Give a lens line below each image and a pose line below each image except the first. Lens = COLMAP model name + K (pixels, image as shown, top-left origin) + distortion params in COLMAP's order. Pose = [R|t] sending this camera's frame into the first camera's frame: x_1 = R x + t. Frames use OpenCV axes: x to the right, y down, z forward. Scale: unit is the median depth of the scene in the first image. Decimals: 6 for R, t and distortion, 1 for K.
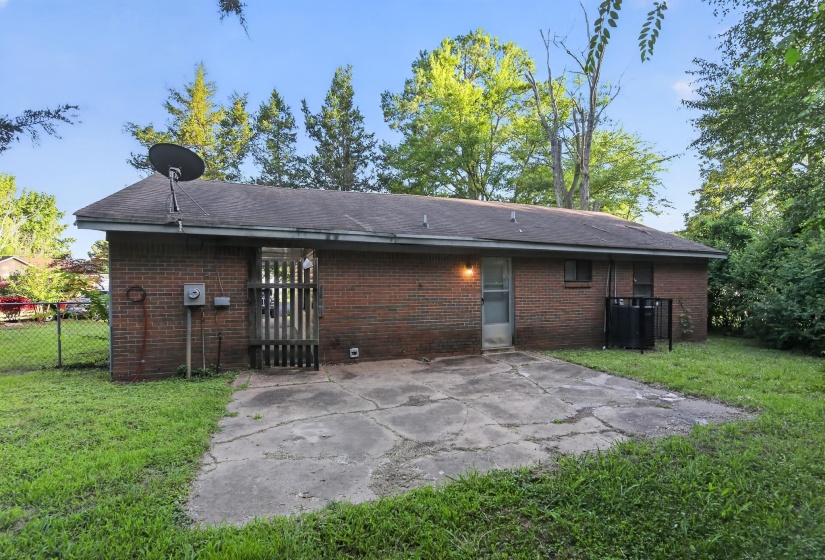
lens RADIAL K [[373.3, 0, 412.8], [0, 373.3, 295.4], [0, 0, 1]] dist [0.001008, -0.009098]
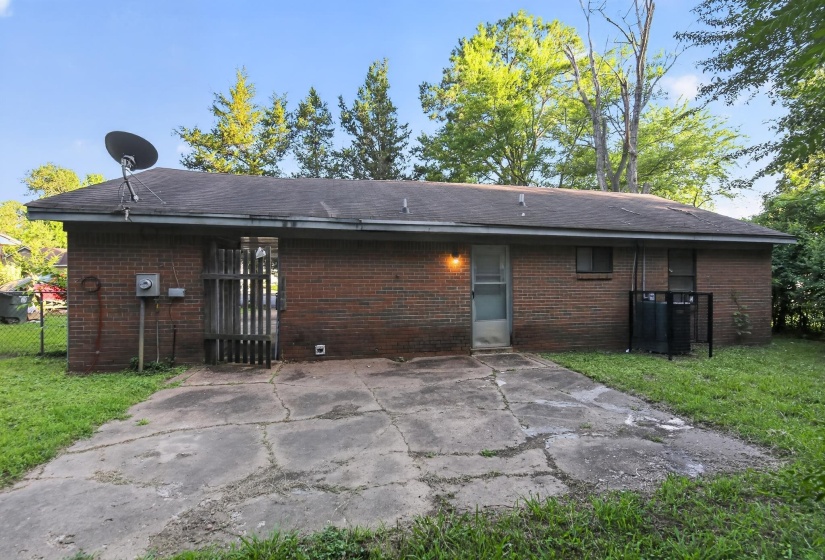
lens RADIAL K [[370.5, 0, 412.4], [0, 370.5, 280.7], [0, 0, 1]] dist [-0.000807, -0.008989]
pose [[0.988599, 0.002706, -0.150547, 0.174496], [-0.005417, 0.999830, -0.017601, -0.000844], [0.150474, 0.018216, 0.988446, 0.109620]]
